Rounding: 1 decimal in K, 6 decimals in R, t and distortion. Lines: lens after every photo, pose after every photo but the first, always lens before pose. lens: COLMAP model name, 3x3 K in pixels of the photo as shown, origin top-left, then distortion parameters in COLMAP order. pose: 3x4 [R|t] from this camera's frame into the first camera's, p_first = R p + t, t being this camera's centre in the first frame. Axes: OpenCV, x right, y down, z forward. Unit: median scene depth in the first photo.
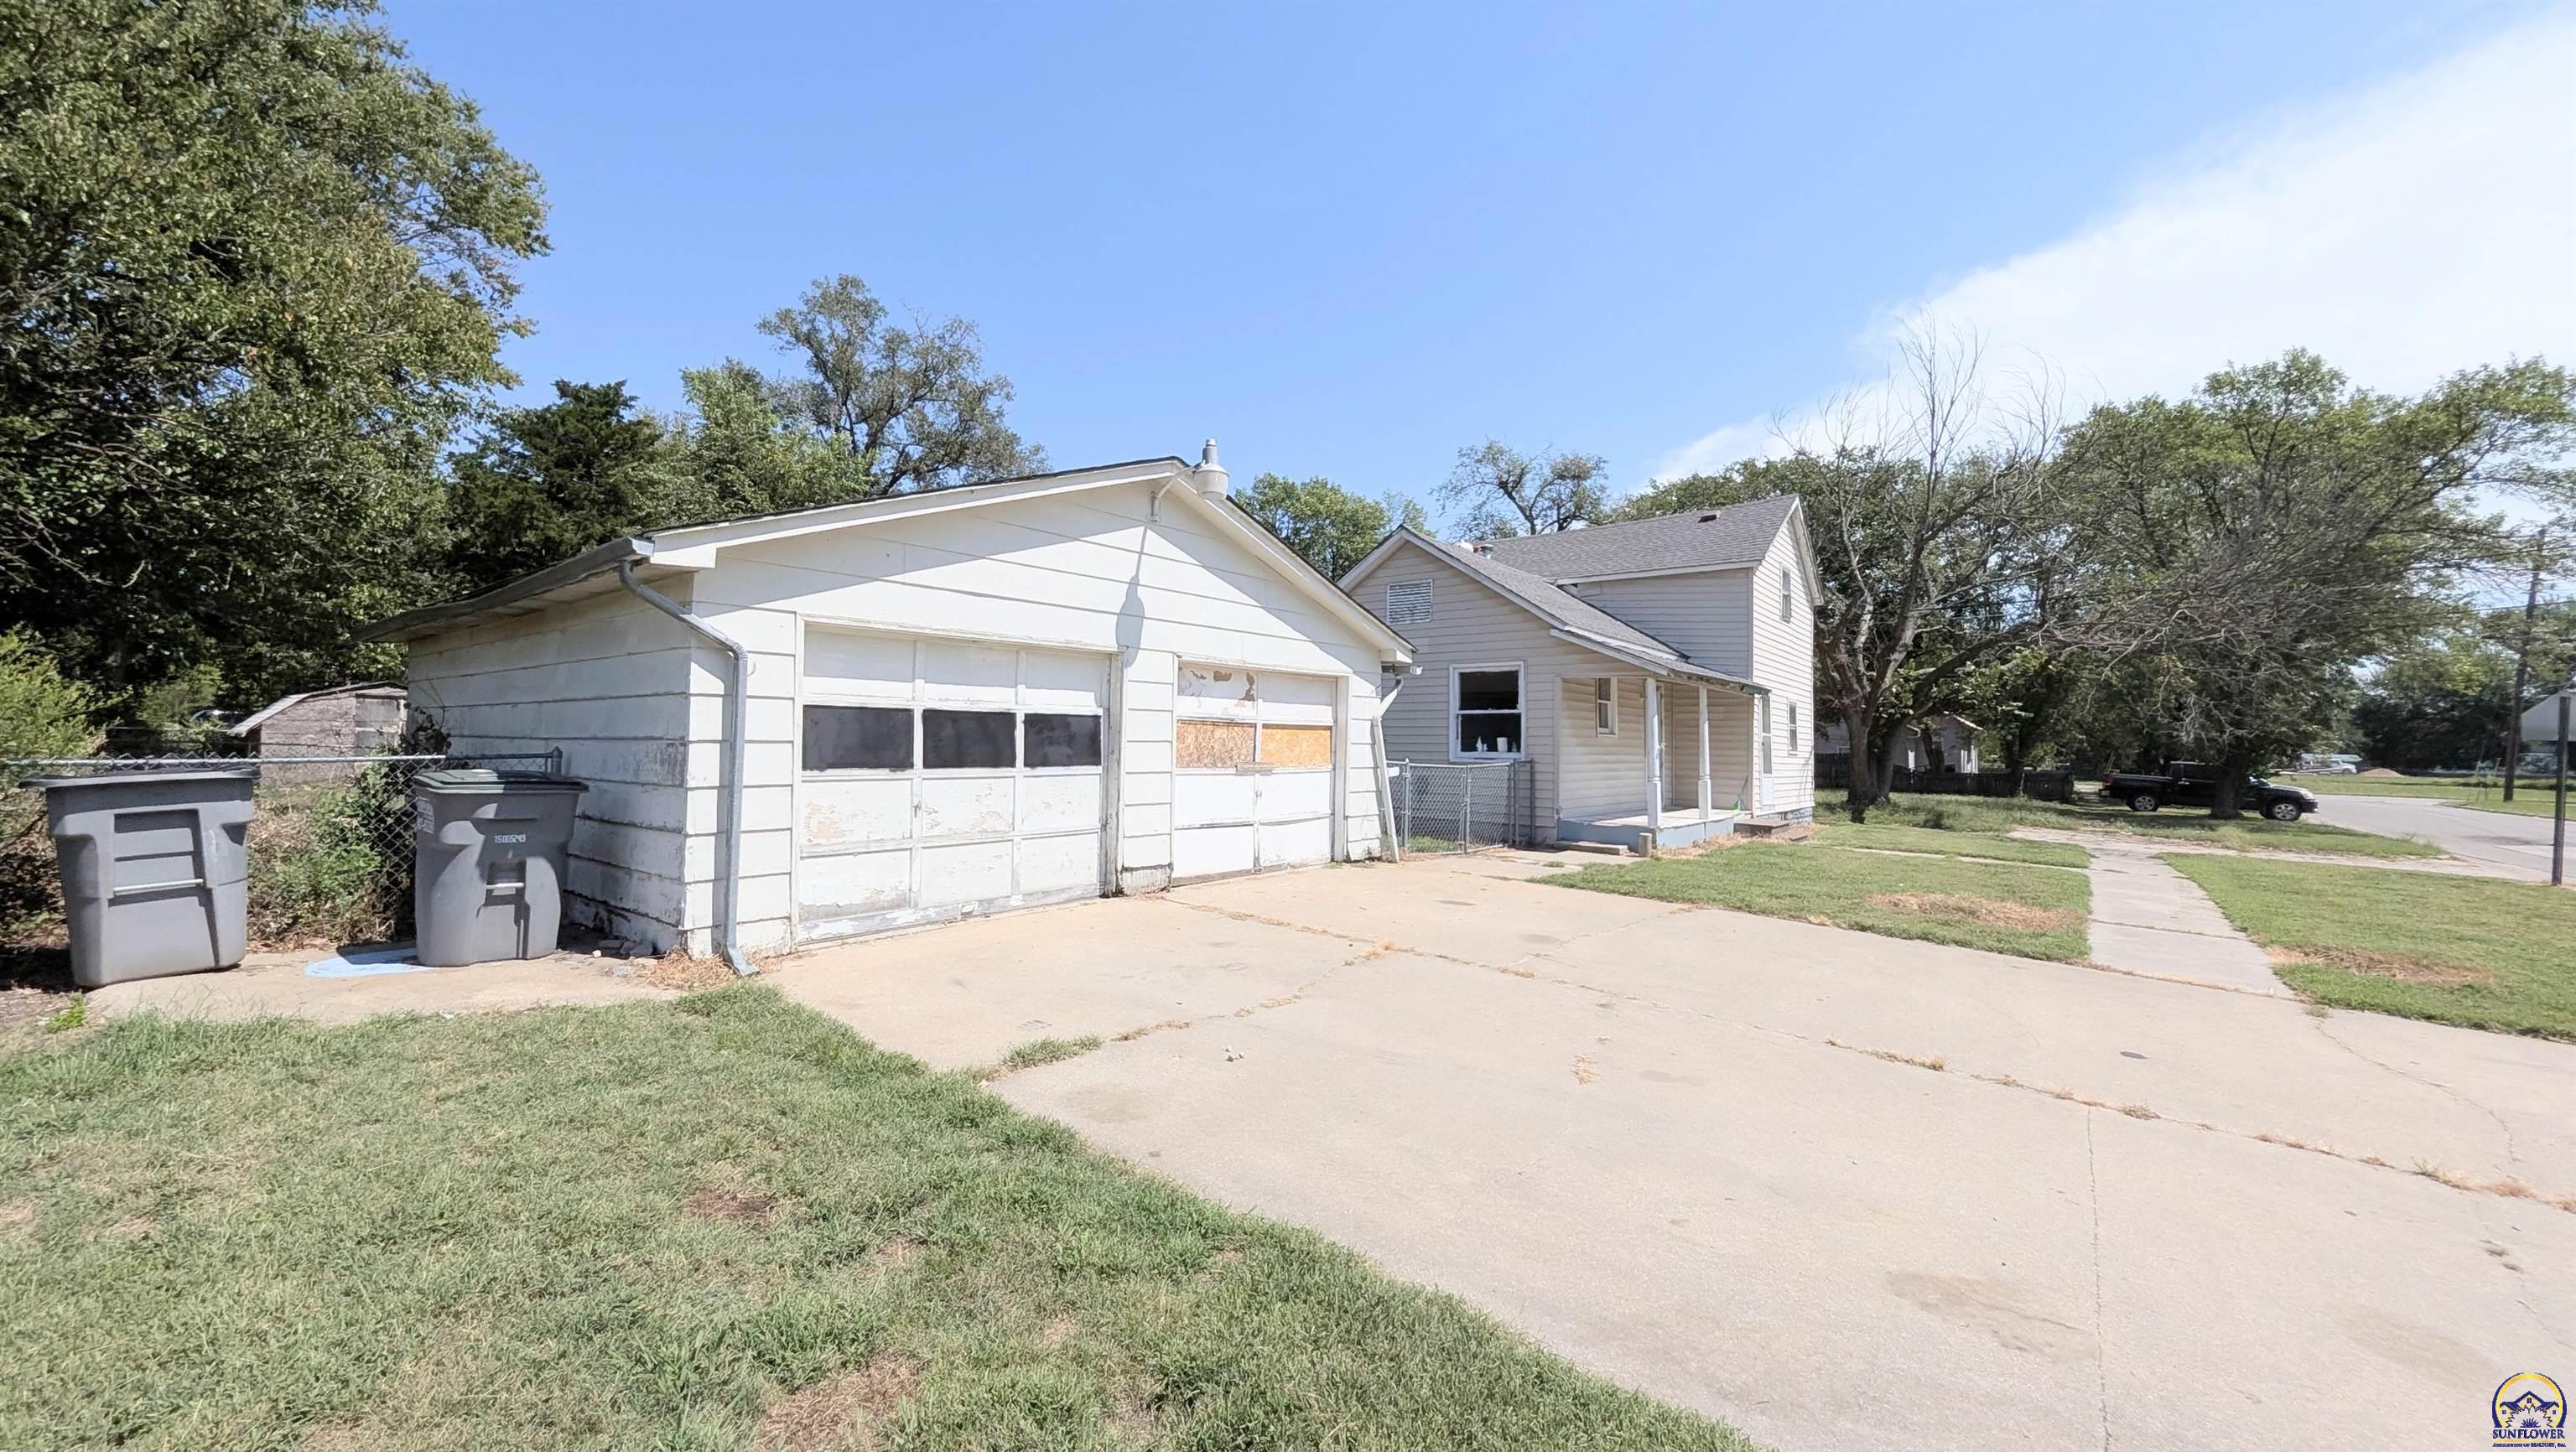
lens RADIAL K [[984.2, 0, 1288.0], [0, 984.2, 726.0], [0, 0, 1]] dist [0.003076, -0.000061]
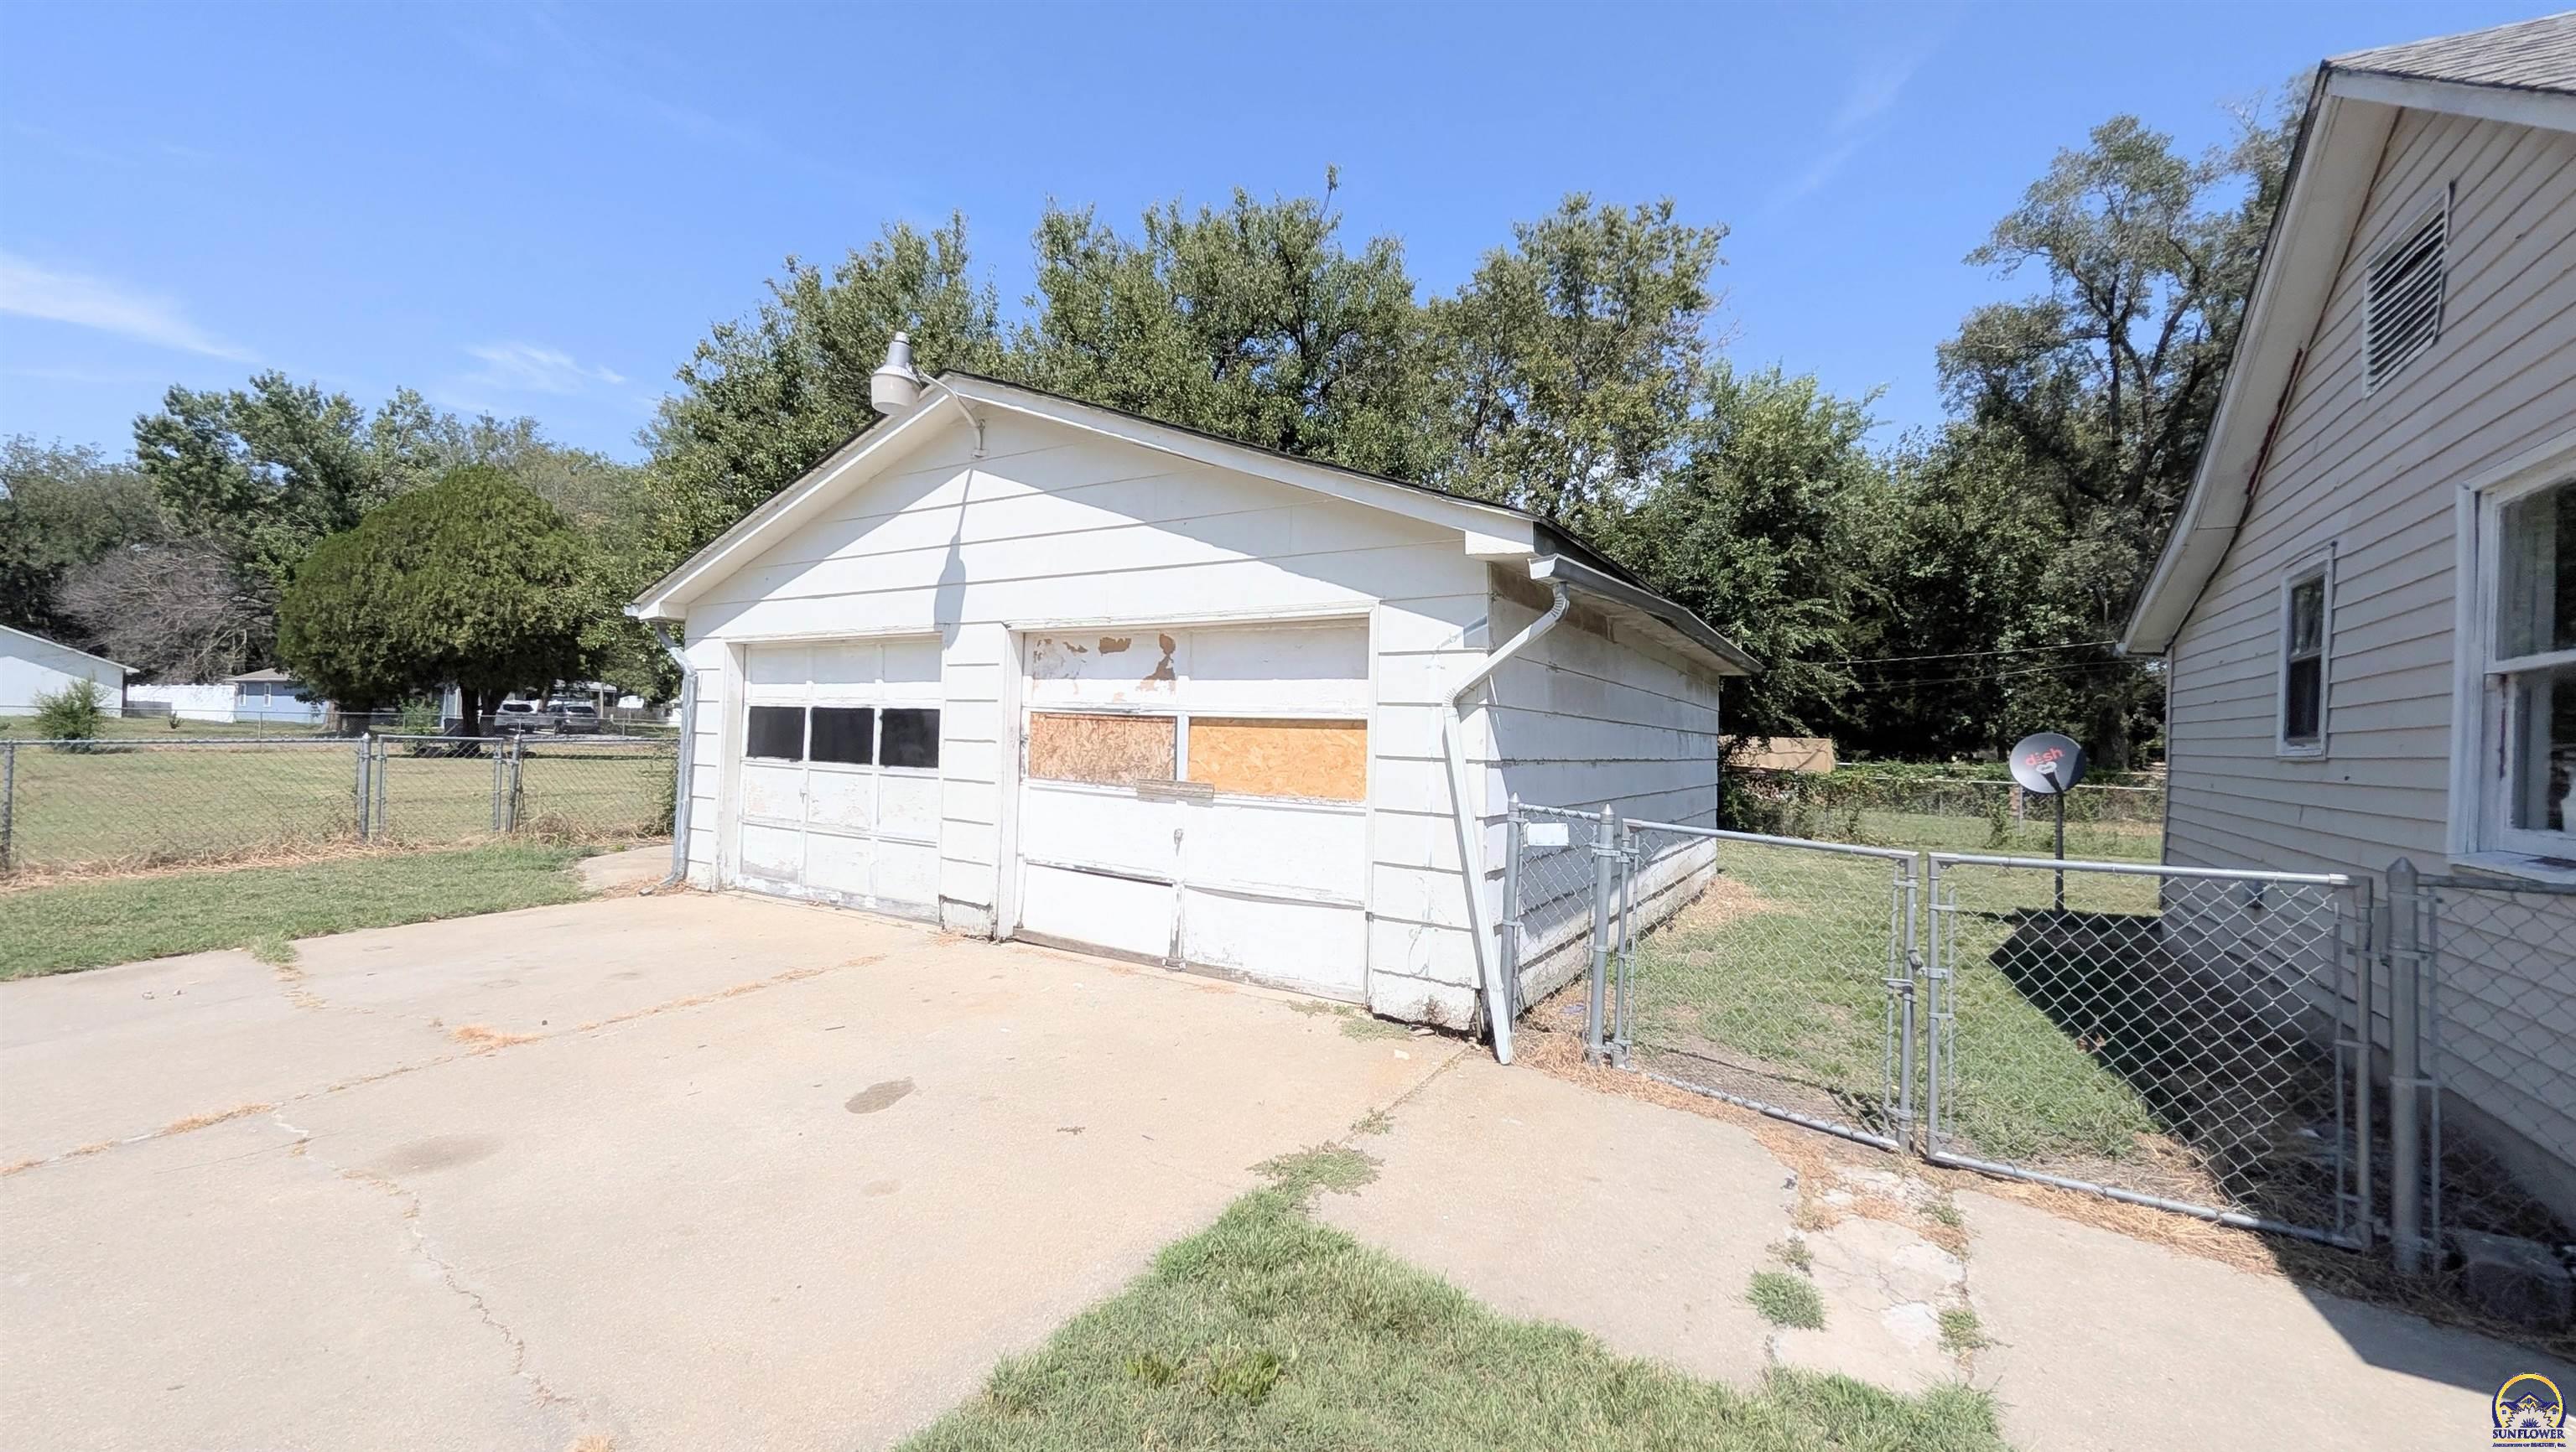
lens RADIAL K [[984.2, 0, 1288.0], [0, 984.2, 726.0], [0, 0, 1]] dist [0.003076, -0.000061]
pose [[0.121262, -0.020349, -0.992412, 0.337359], [-0.012559, 0.999678, -0.022032, 0.009189], [0.992541, 0.015135, 0.120967, 0.588594]]
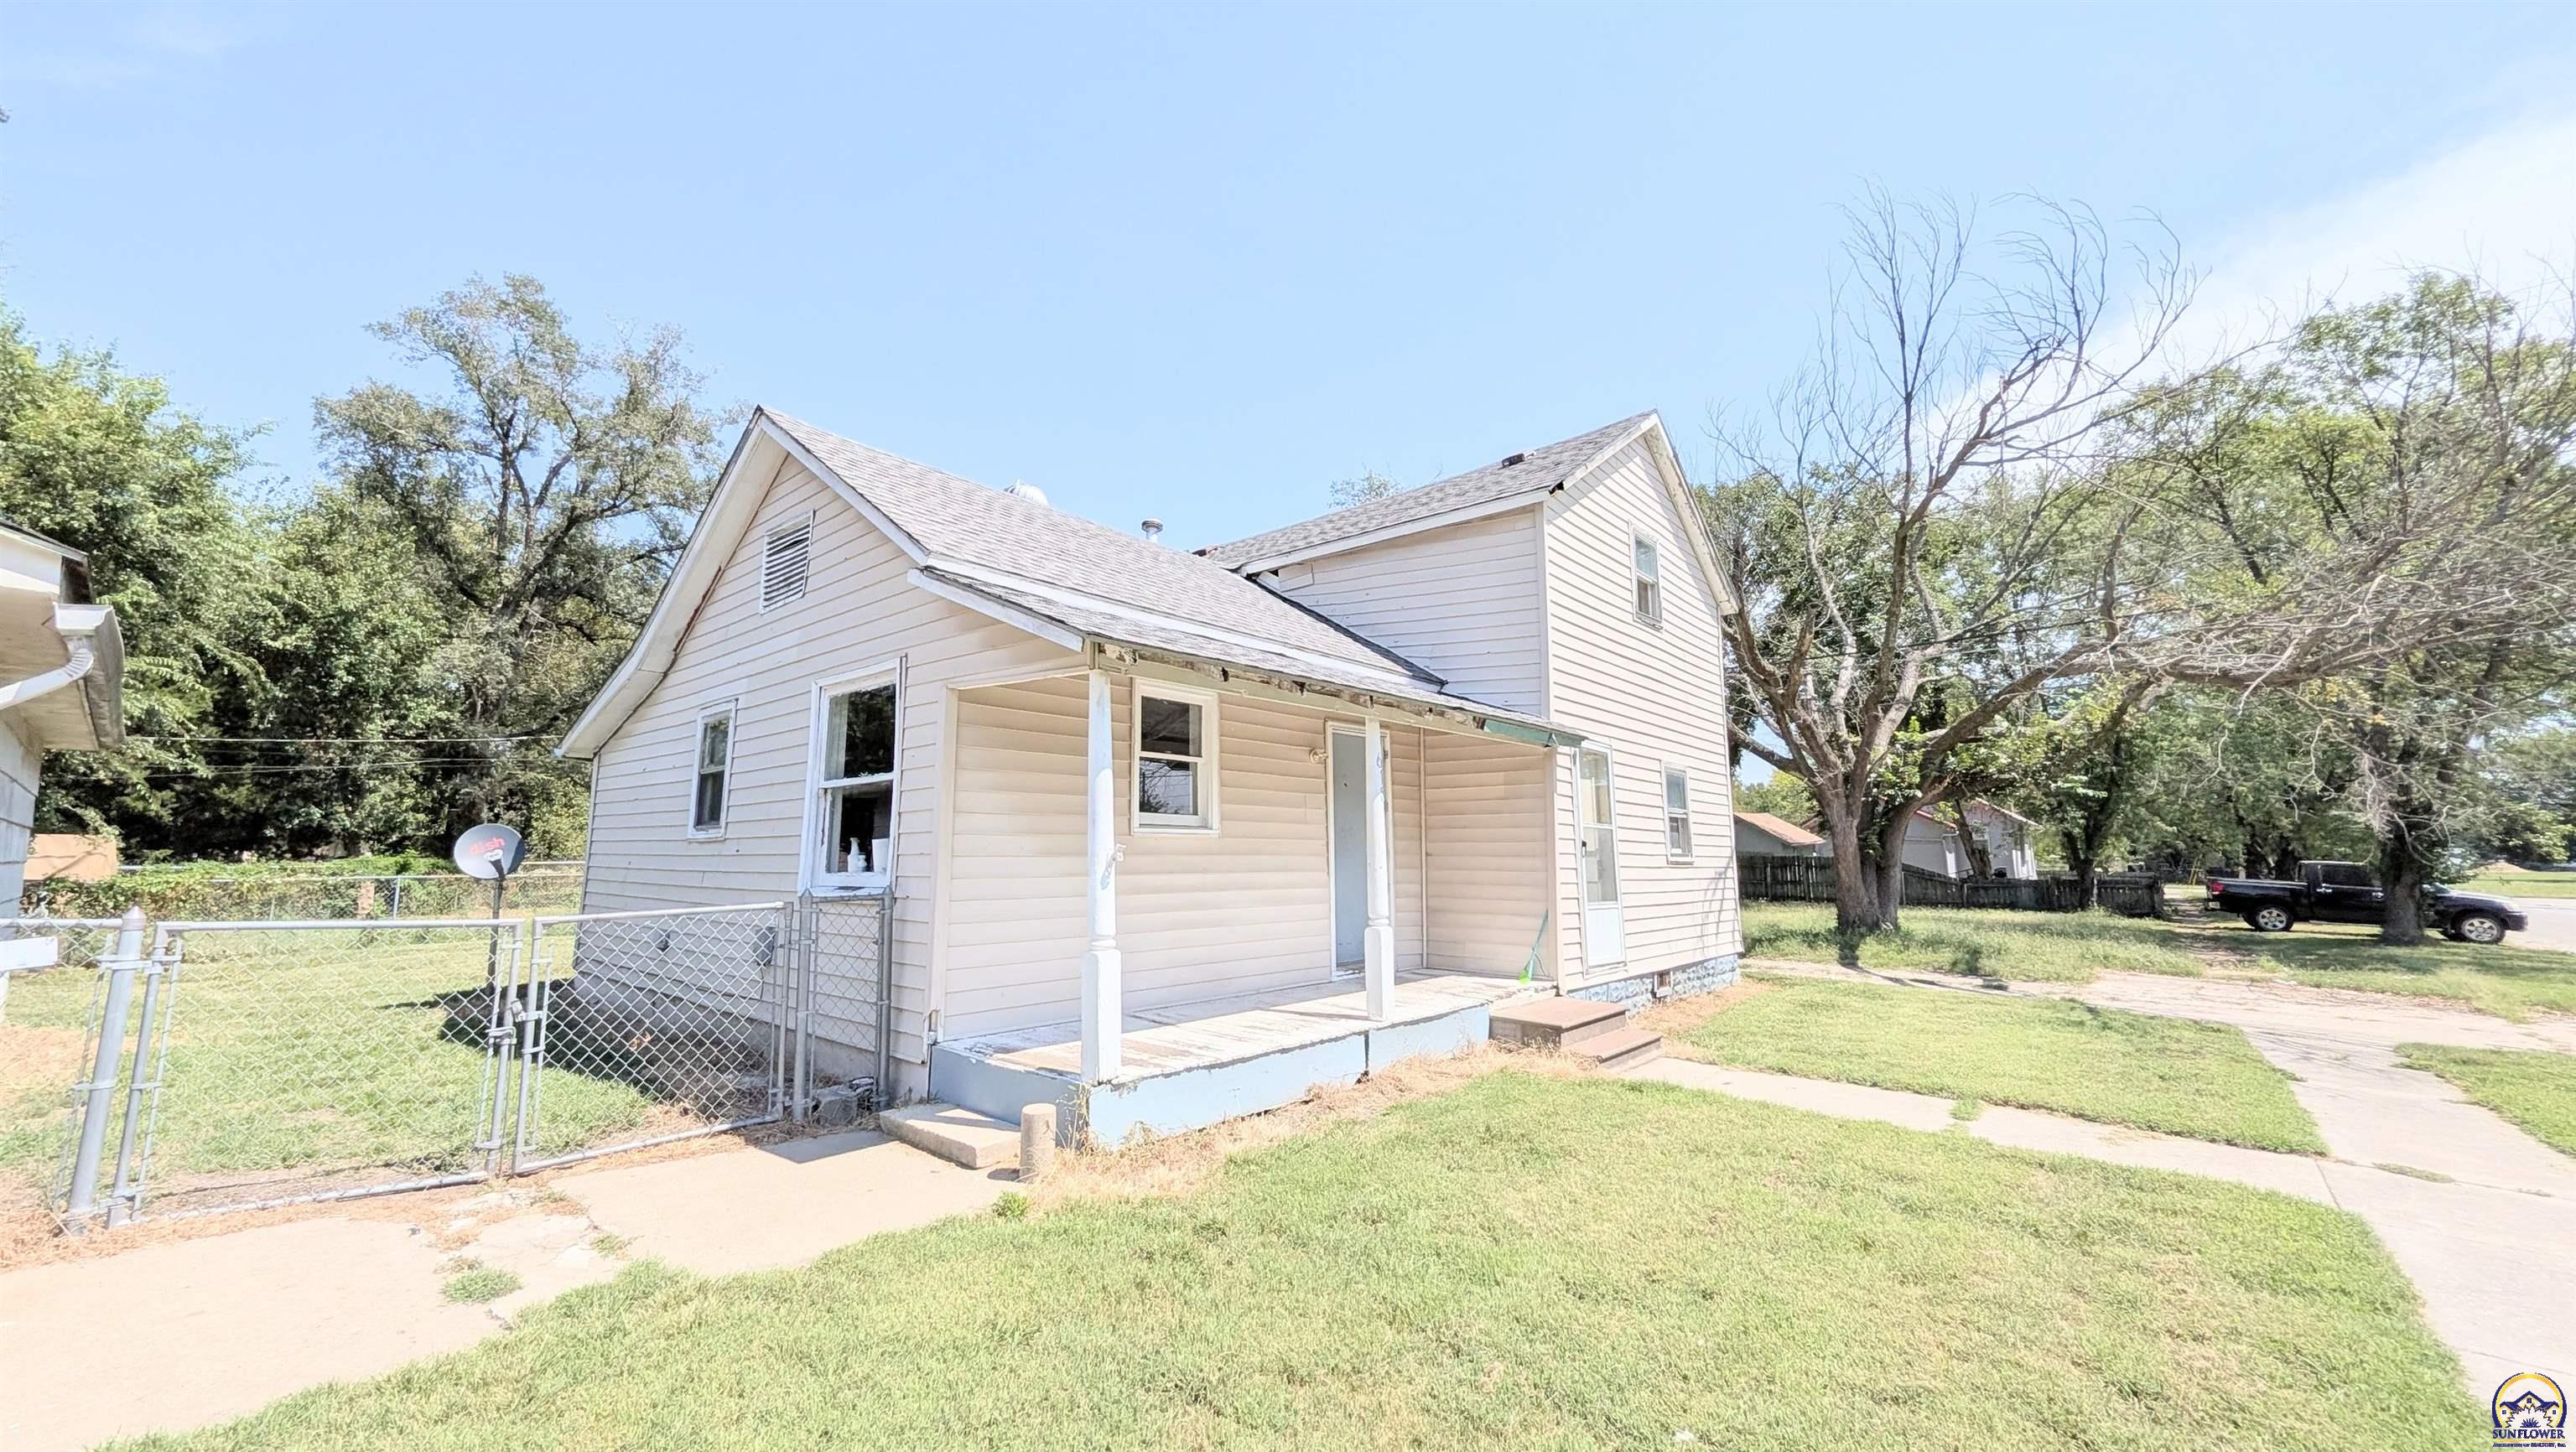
lens RADIAL K [[984.2, 0, 1288.0], [0, 984.2, 726.0], [0, 0, 1]] dist [0.003076, -0.000061]
pose [[0.999225, -0.021546, -0.032946, 0.354032], [0.017698, 0.993446, -0.112927, 0.012625], [0.035164, 0.112256, 0.993057, 0.490002]]
